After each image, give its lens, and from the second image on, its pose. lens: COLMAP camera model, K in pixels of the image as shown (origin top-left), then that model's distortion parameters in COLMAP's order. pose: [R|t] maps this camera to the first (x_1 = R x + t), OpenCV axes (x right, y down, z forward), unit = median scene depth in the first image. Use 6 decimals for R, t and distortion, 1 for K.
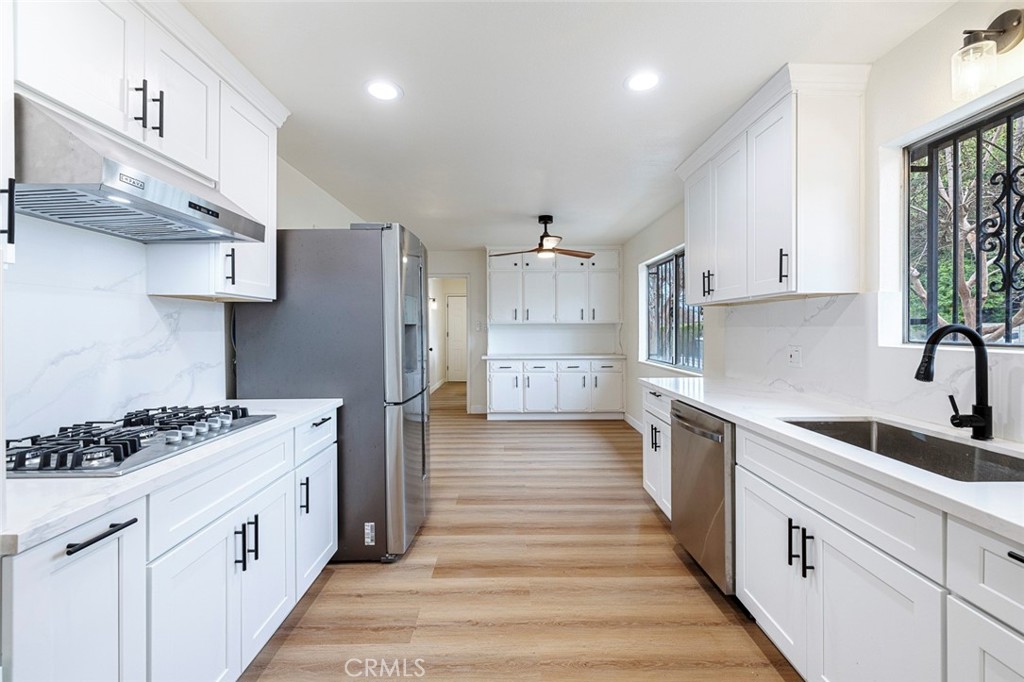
lens RADIAL K [[440.2, 0, 511.5], [0, 440.2, 332.2], [0, 0, 1]] dist [-0.001168, -0.000885]
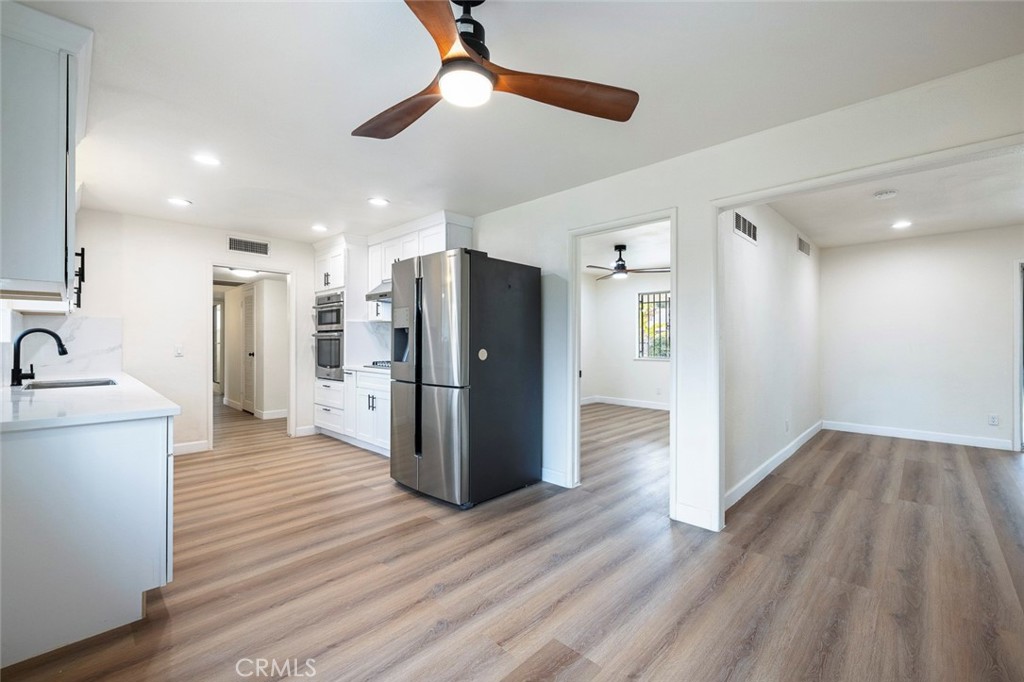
lens RADIAL K [[428.4, 0, 512.5], [0, 428.4, 339.7], [0, 0, 1]] dist [-0.001225, -0.000297]
pose [[-0.699339, 0.003064, -0.714784, 0.555190], [-0.001963, 0.999979, 0.006207, 0.012326], [0.714788, 0.005744, -0.699318, 2.479439]]
